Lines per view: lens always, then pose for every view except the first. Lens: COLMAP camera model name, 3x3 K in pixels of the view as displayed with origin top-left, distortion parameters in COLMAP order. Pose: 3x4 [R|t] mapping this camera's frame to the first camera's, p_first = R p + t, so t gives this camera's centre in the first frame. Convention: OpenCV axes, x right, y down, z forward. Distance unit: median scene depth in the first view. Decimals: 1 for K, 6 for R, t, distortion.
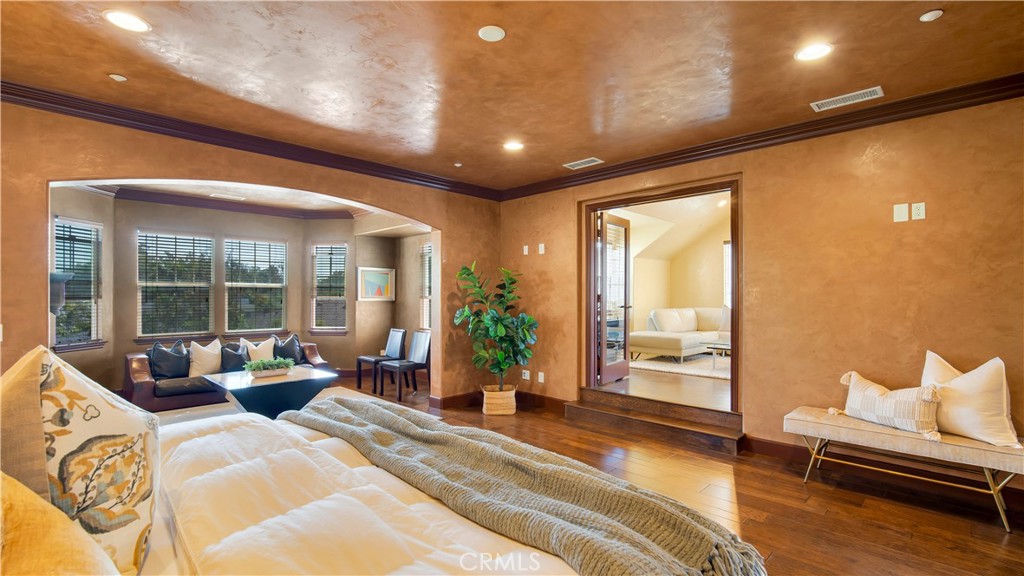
lens RADIAL K [[470.8, 0, 509.4], [0, 470.8, 296.3], [0, 0, 1]] dist [-0.004121, -0.000066]
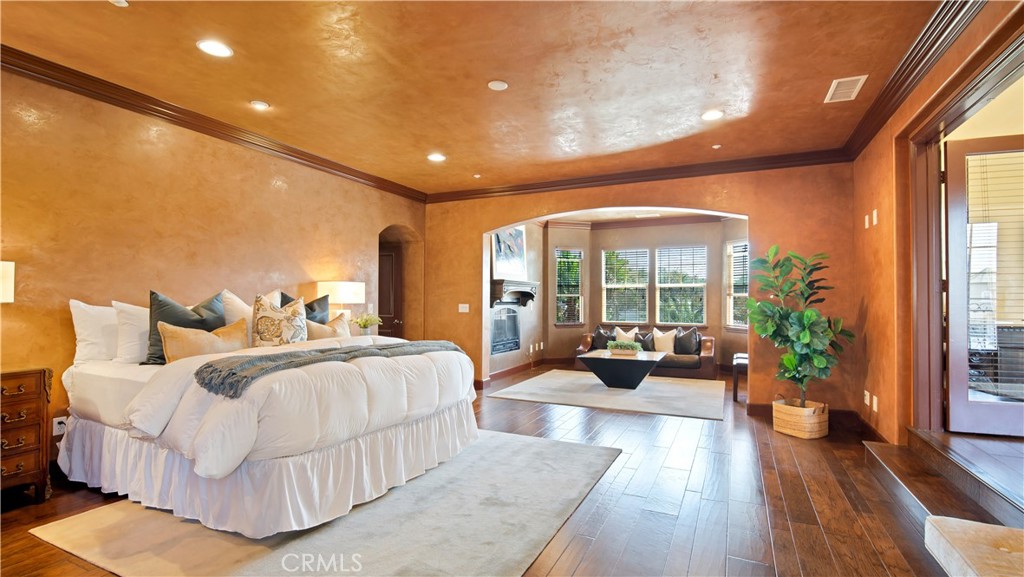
lens RADIAL K [[470.8, 0, 509.2], [0, 470.8, 290.8], [0, 0, 1]] dist [-0.004121, -0.000066]
pose [[0.327740, -0.020871, -0.944537, 0.511651], [-0.004757, 0.999707, -0.023741, 0.024948], [0.944756, 0.012274, 0.327544, 0.251382]]
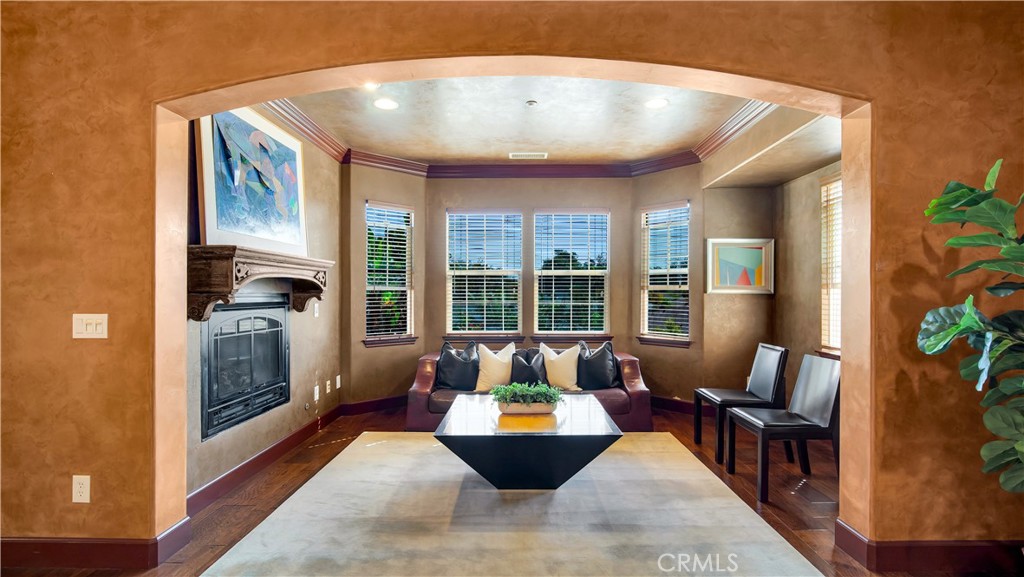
lens RADIAL K [[470.8, 0, 529.5], [0, 470.8, 296.2], [0, 0, 1]] dist [-0.004121, -0.000066]
pose [[0.717354, 0.000695, -0.696708, -0.072315], [-0.000267, 1.000000, 0.000723, 0.016480], [0.696709, -0.000332, 0.717354, 0.490830]]
